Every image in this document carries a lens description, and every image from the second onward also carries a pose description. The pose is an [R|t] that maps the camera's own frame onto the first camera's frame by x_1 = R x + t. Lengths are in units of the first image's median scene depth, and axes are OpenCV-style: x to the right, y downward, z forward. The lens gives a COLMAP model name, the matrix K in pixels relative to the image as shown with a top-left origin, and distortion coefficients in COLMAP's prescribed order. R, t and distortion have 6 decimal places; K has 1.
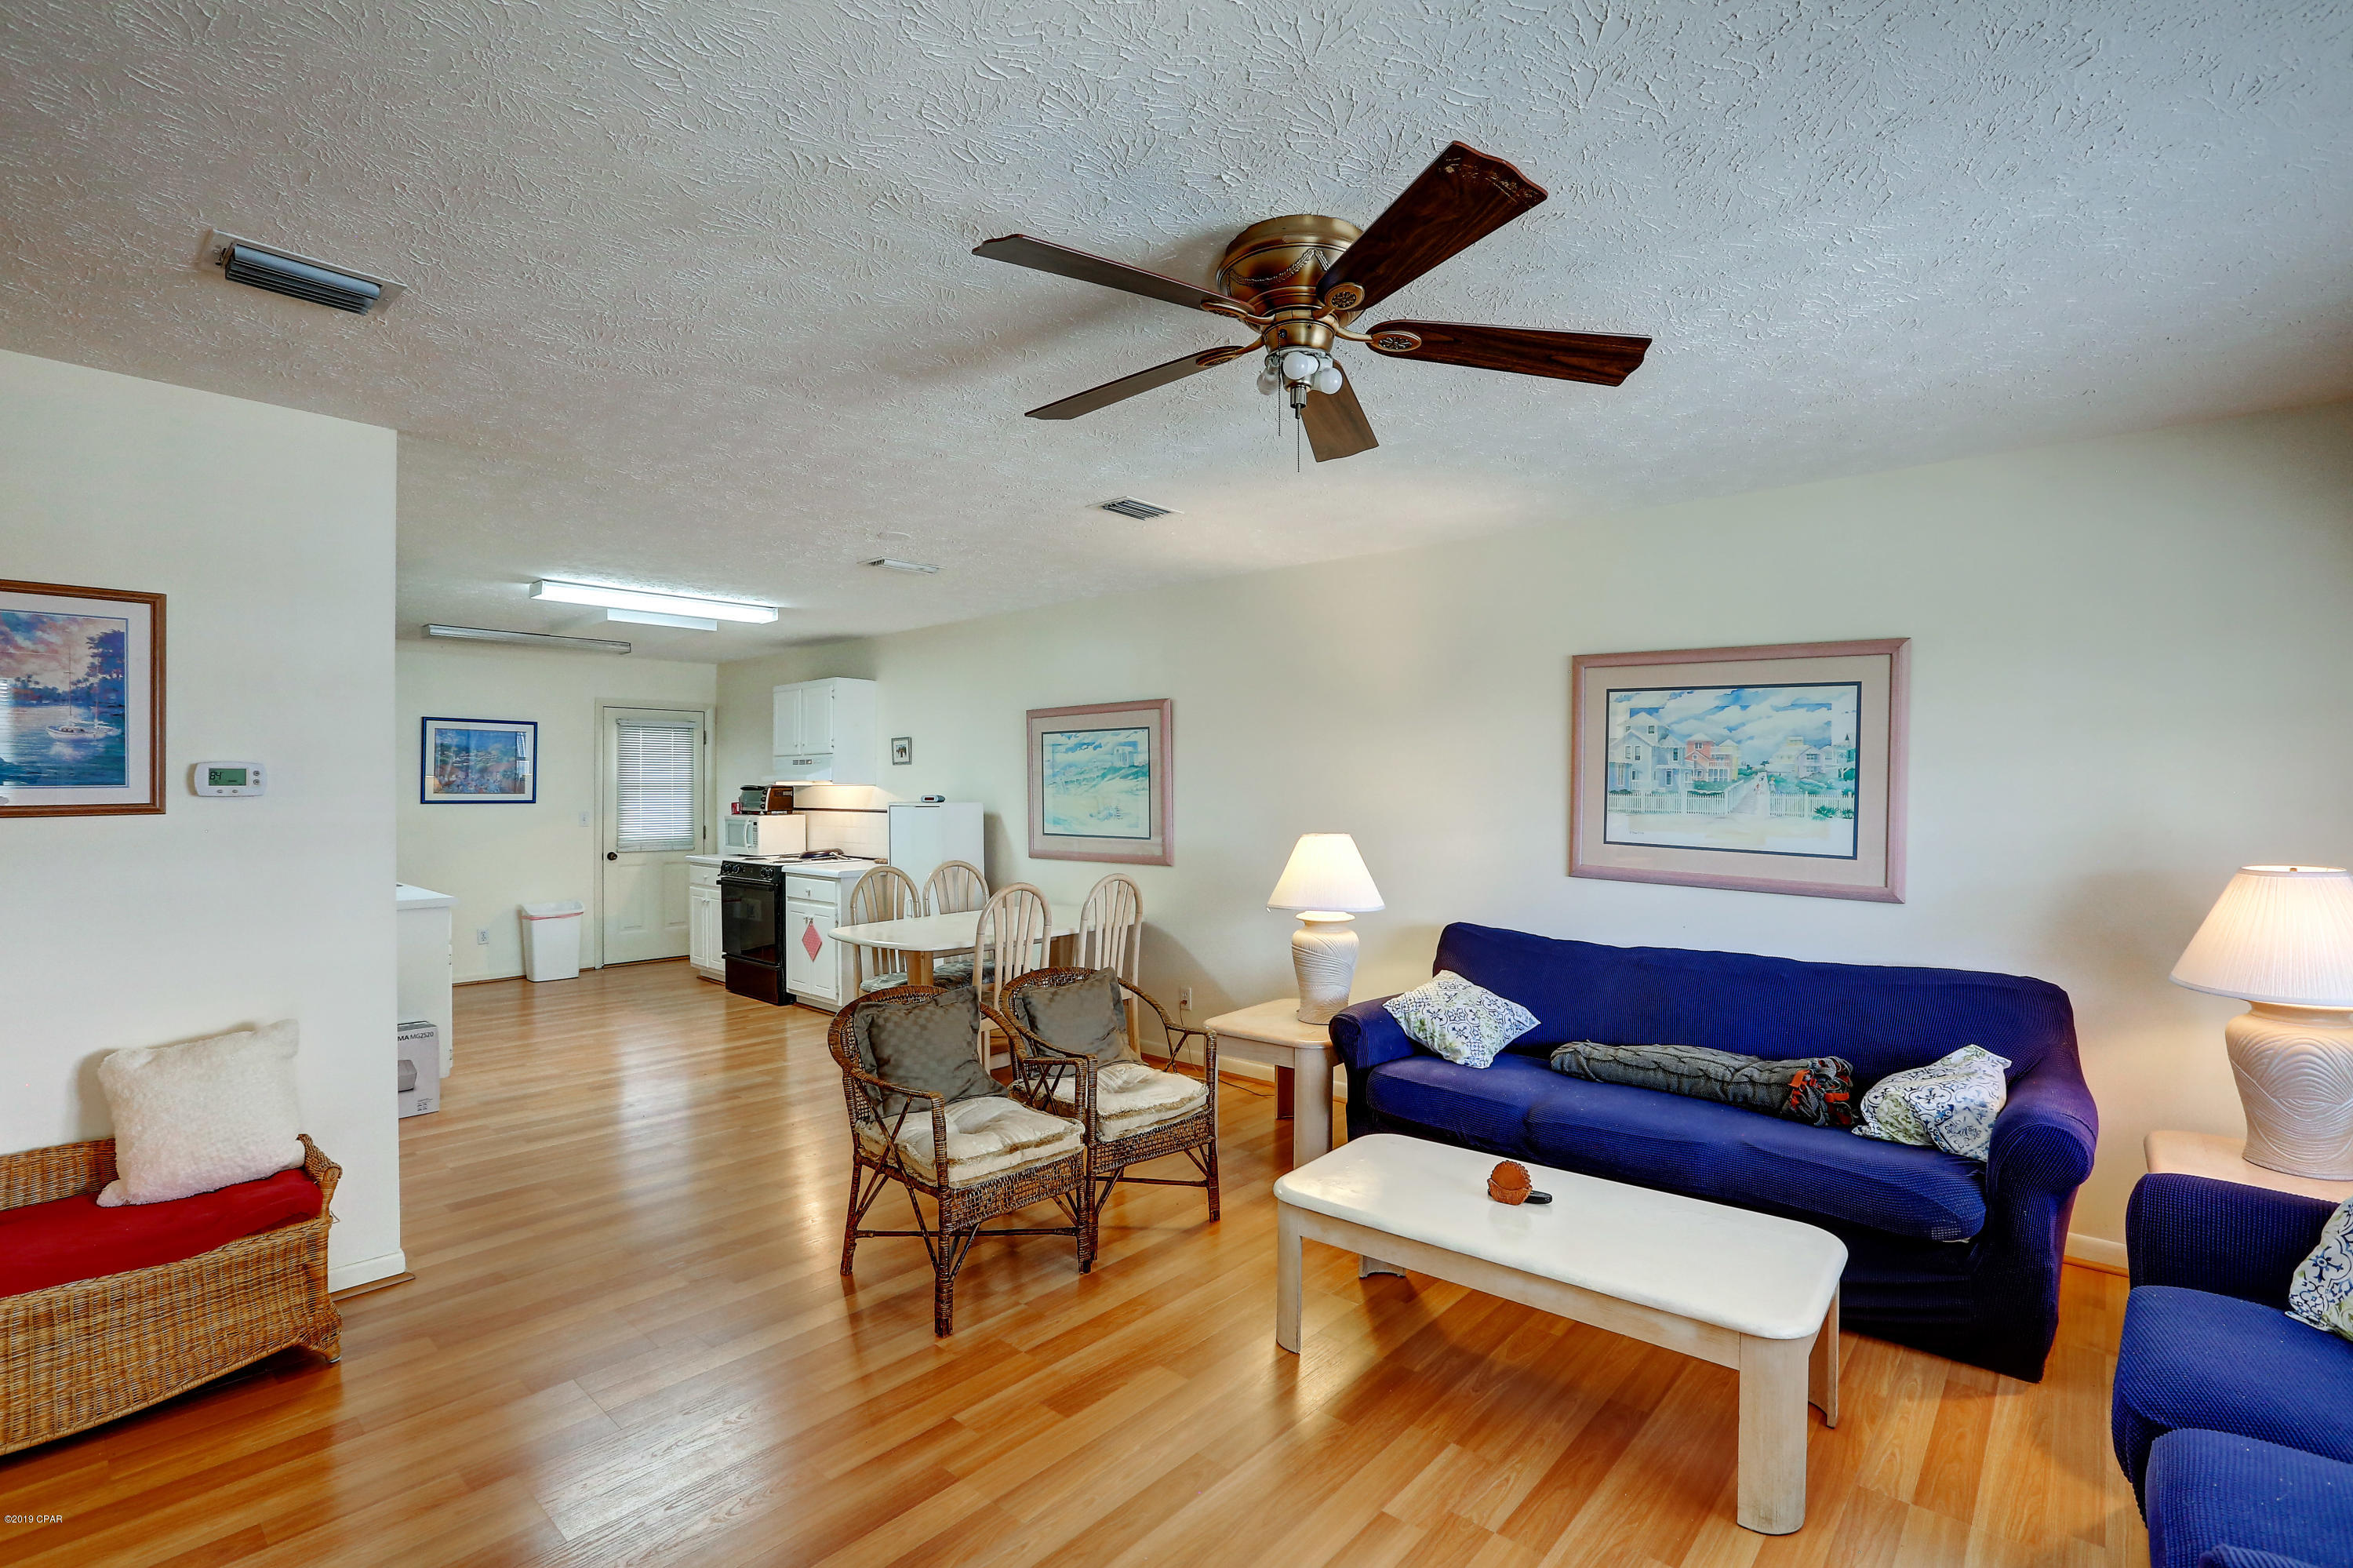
lens RADIAL K [[1096.0, 0, 1157.8], [0, 1096.0, 782.5], [0, 0, 1]] dist [-0.016696, 0.000441]
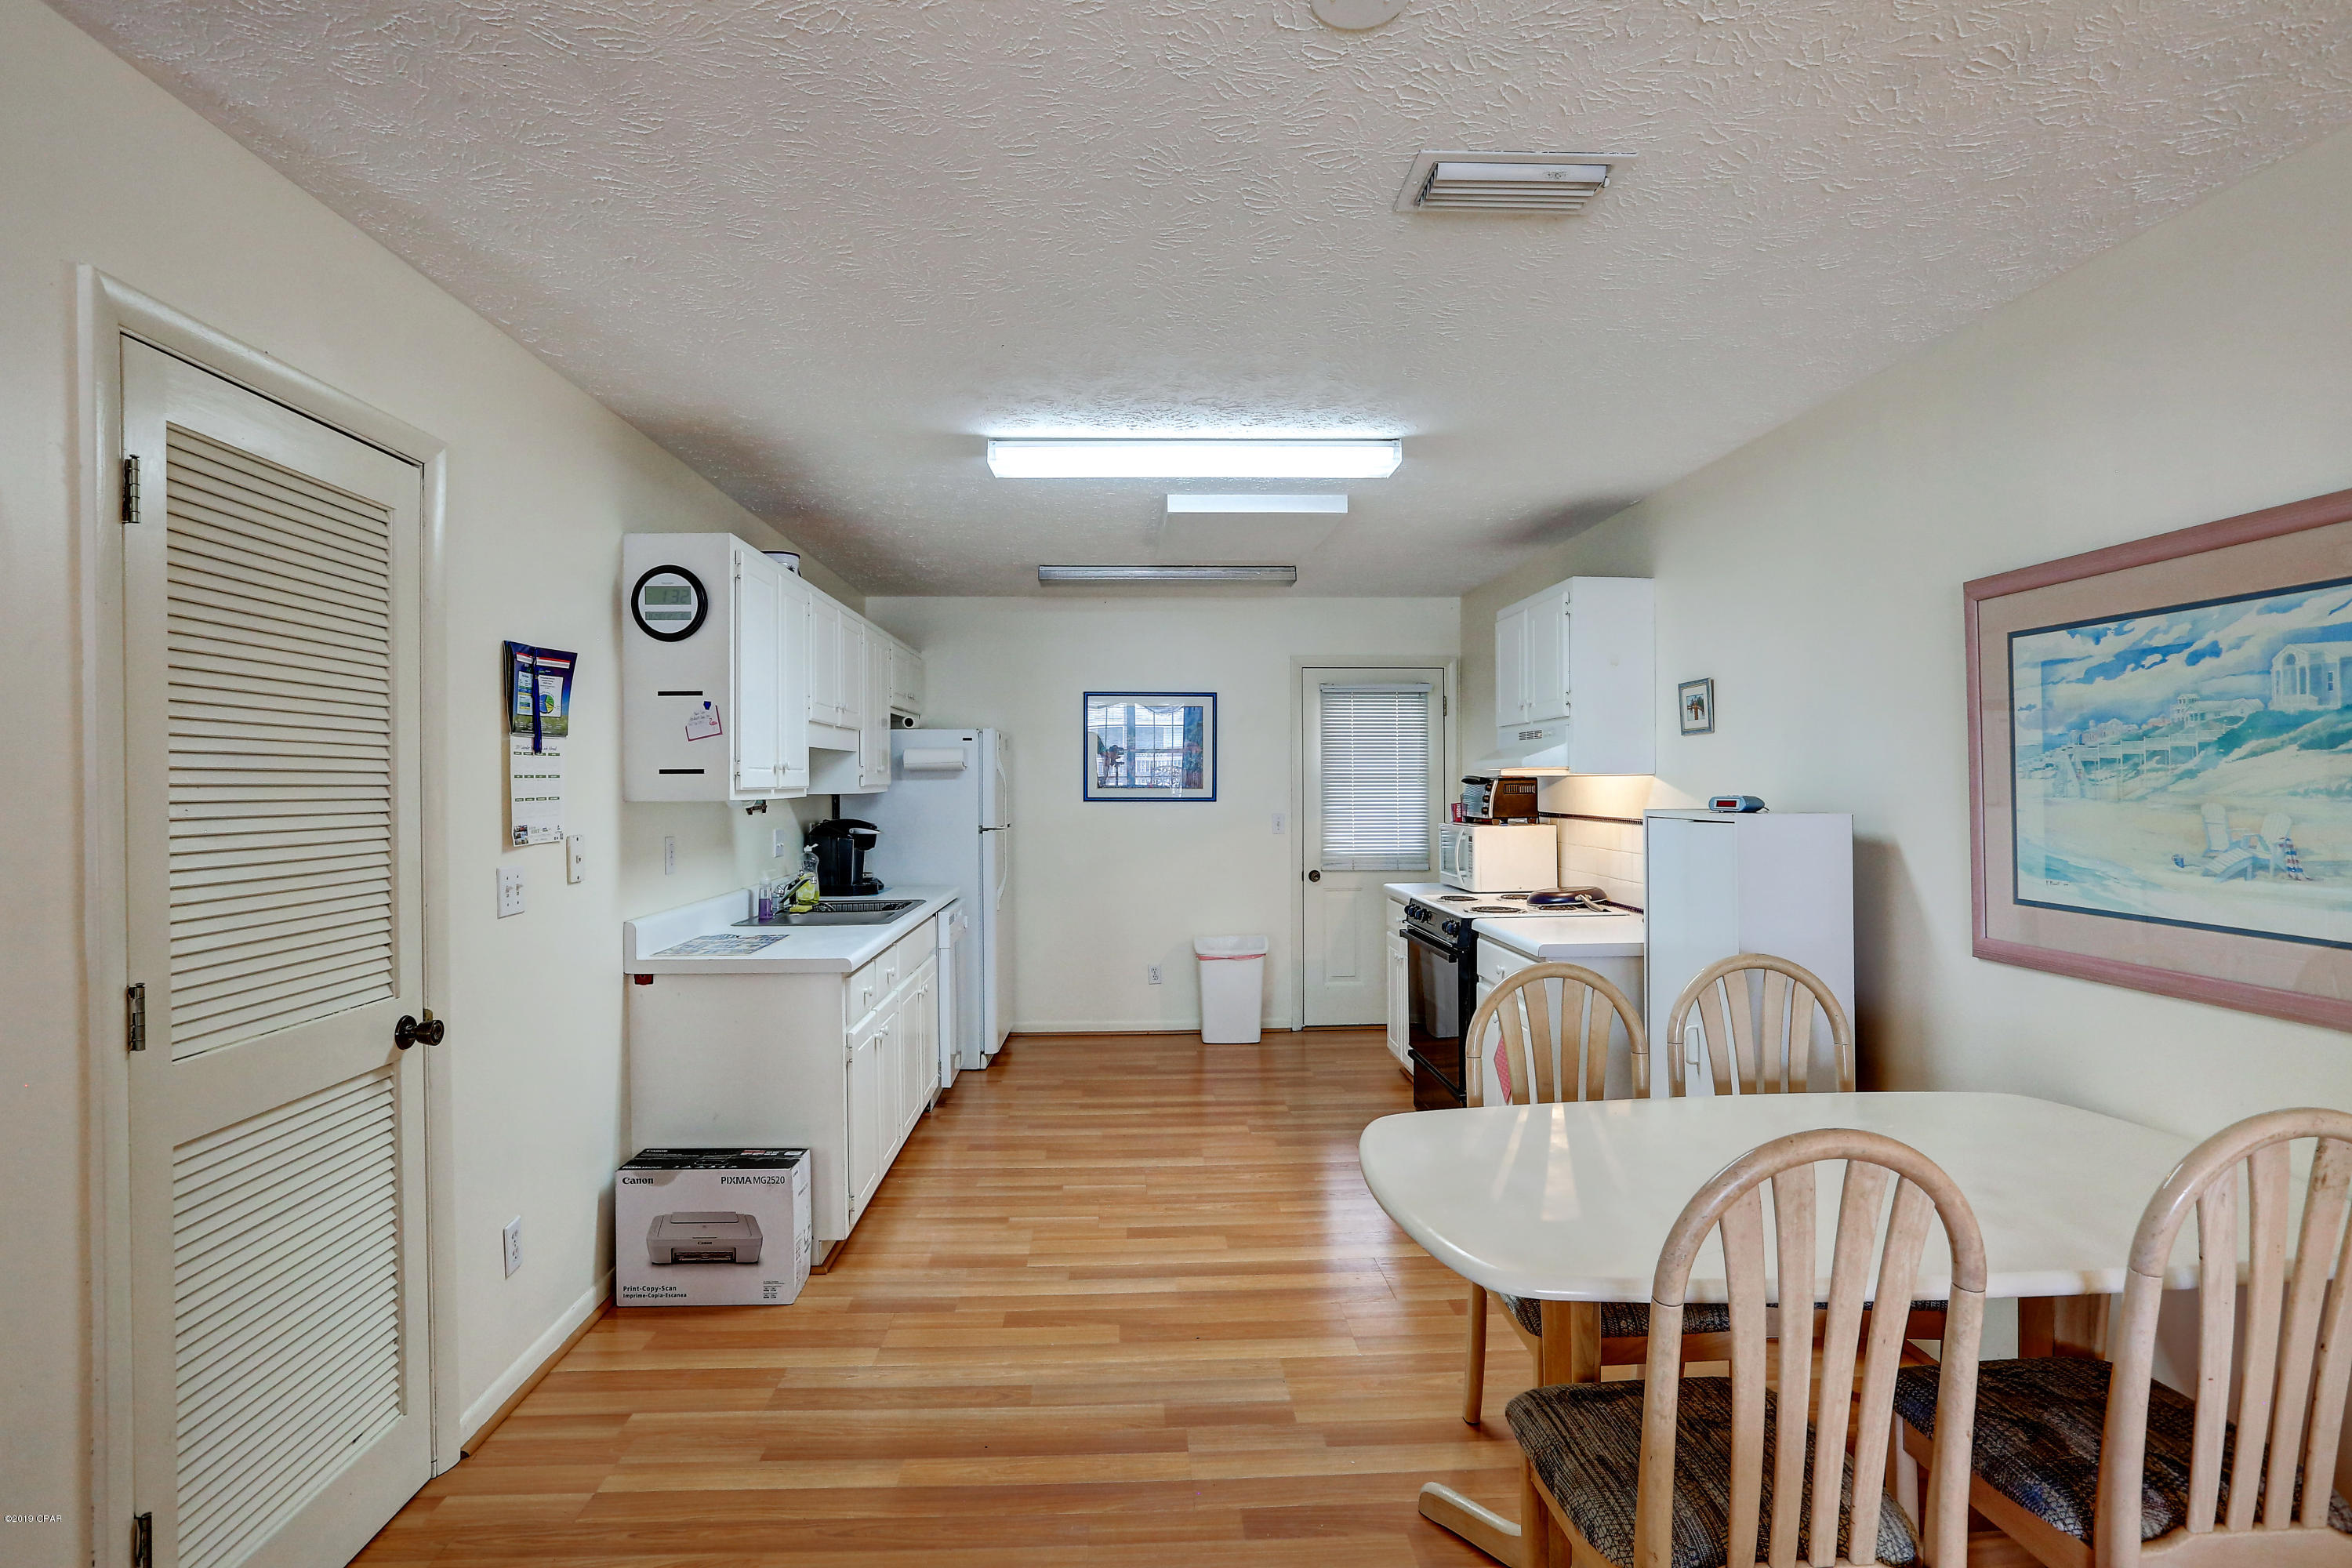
lens RADIAL K [[1209.7, 0, 1154.8], [0, 1209.7, 773.5], [0, 0, 1]] dist [-0.007694, 0.003934]
pose [[0.711579, -0.006243, -0.702578, -0.018743], [0.006896, 0.999974, -0.001901, 0.001170], [0.702572, -0.003493, 0.711604, 0.392252]]
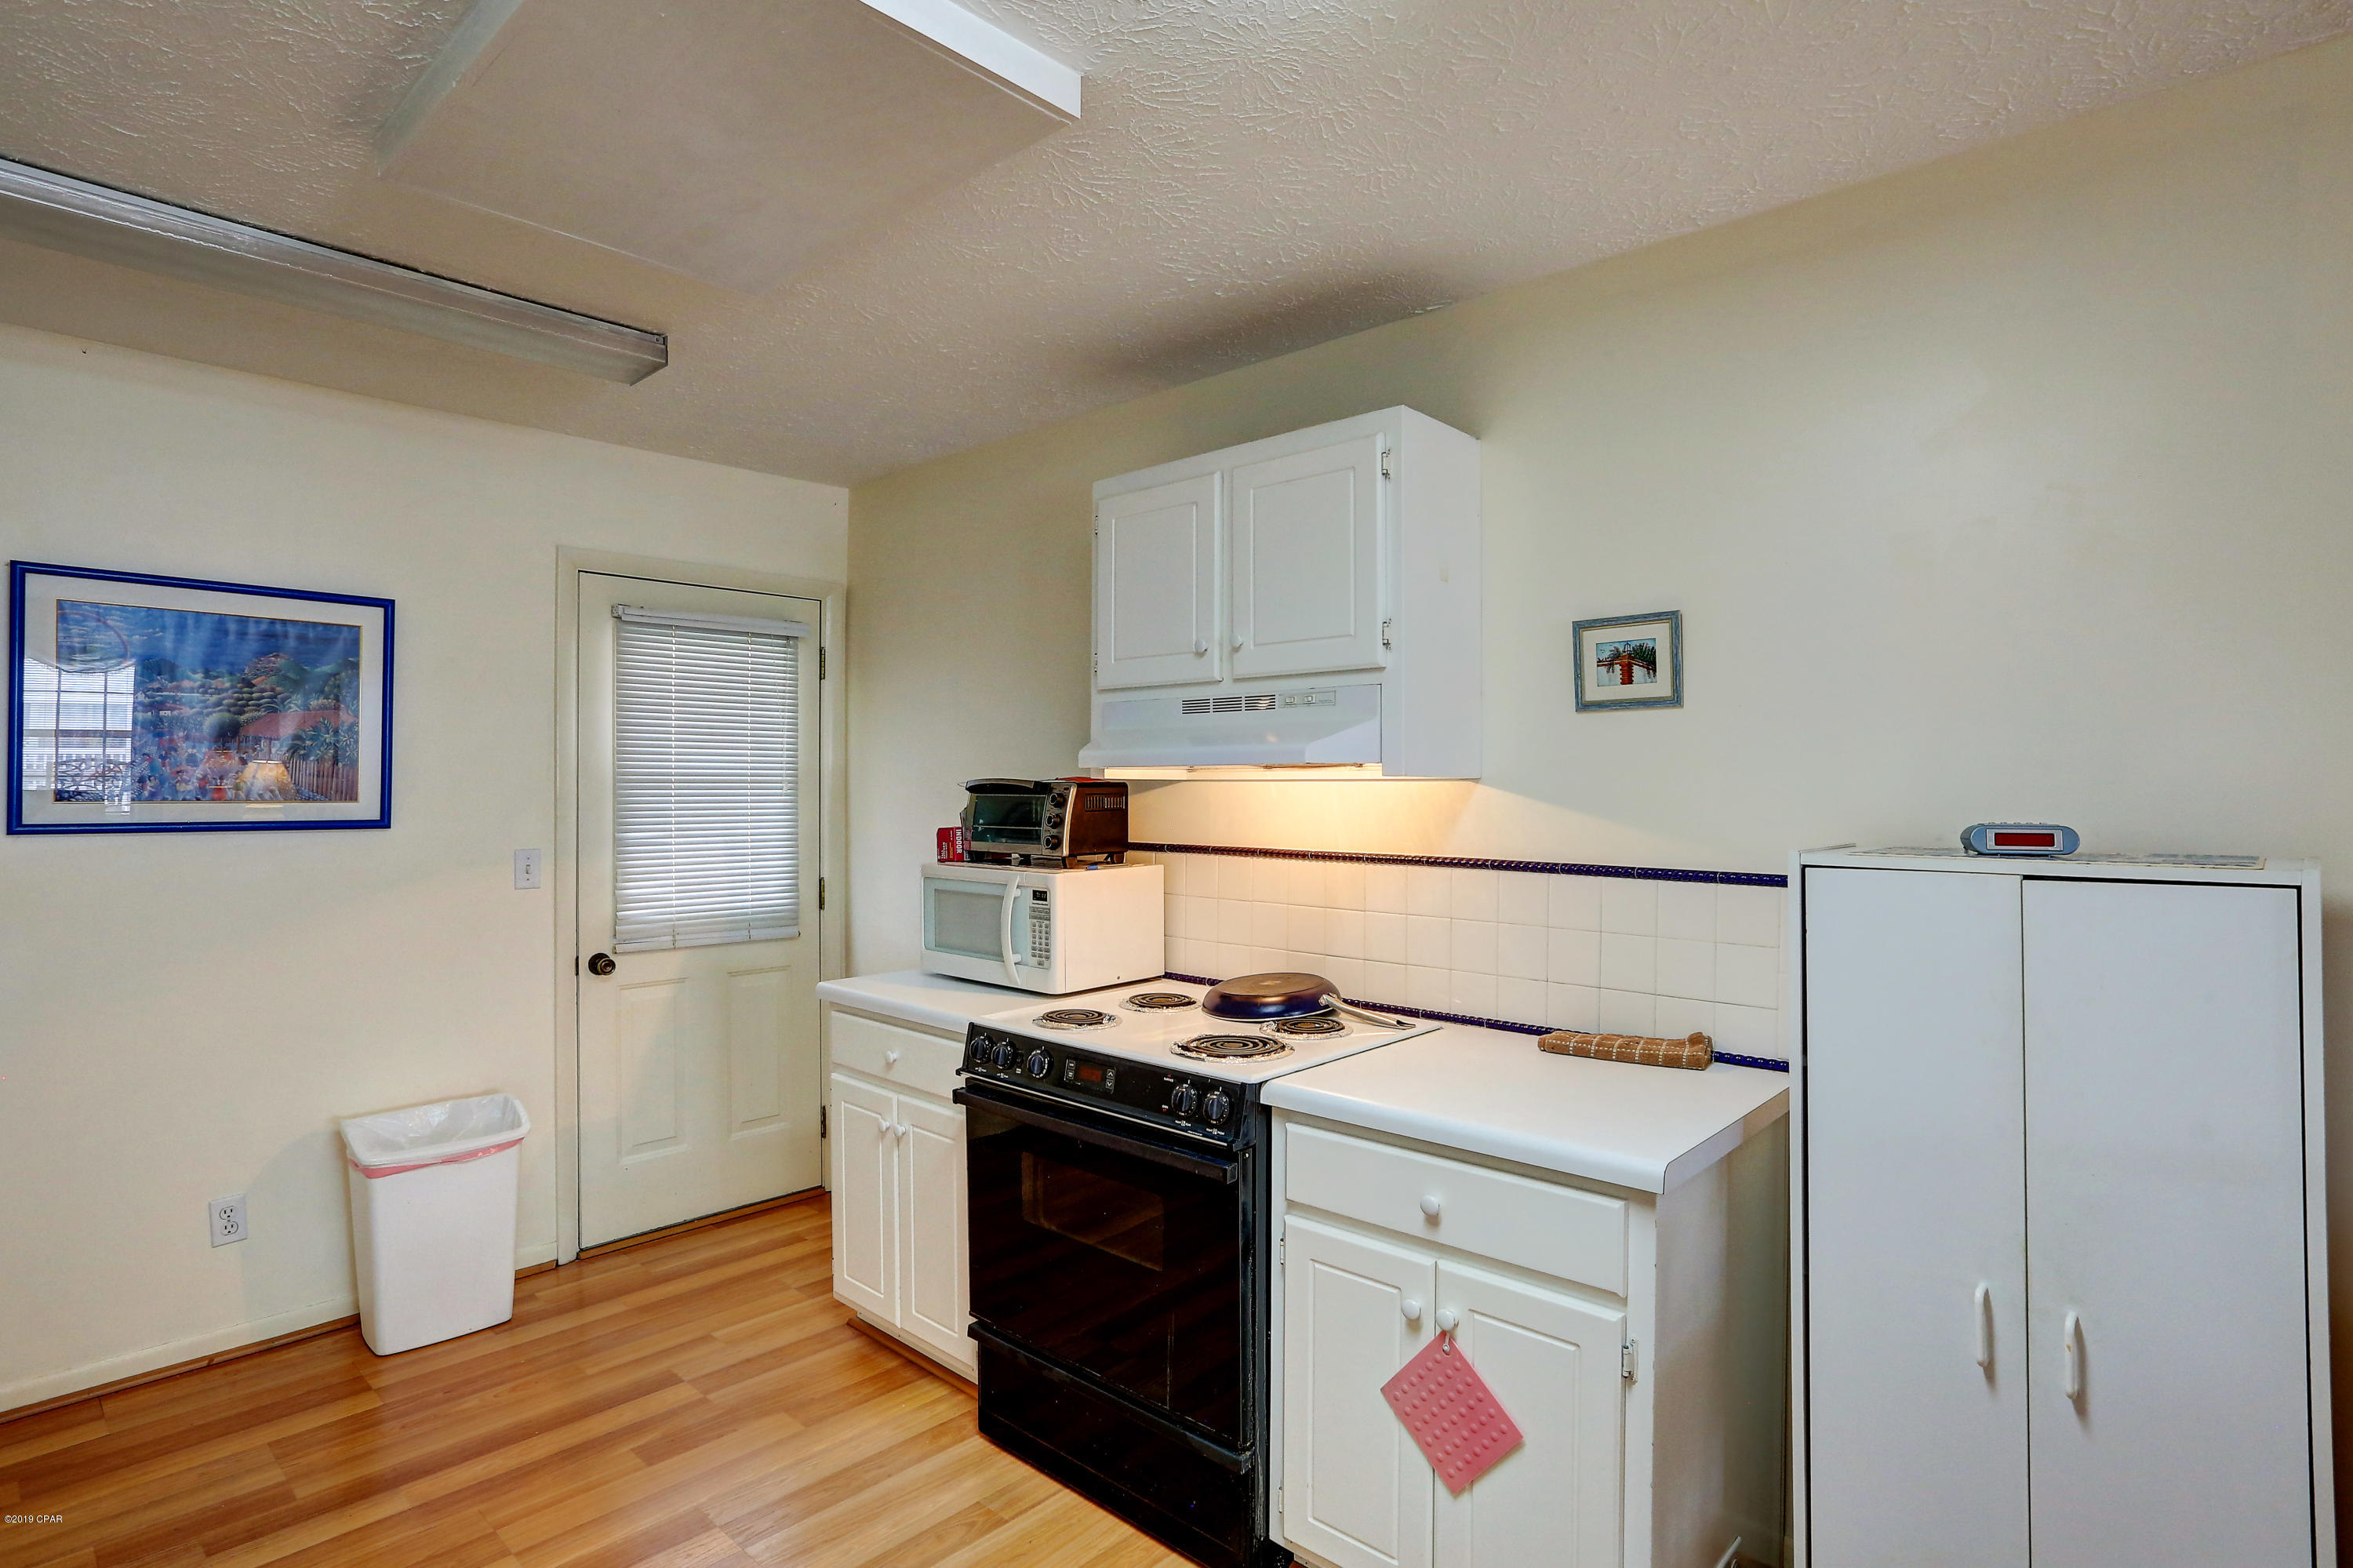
lens RADIAL K [[1210.3, 0, 1156.2], [0, 1210.3, 787.9], [0, 0, 1]] dist [-0.007694, 0.003934]
pose [[0.999886, 0.003121, -0.014751, -0.324017], [-0.002995, 0.999959, 0.008520, 0.001781], [0.014777, -0.008475, 0.999855, 0.627771]]
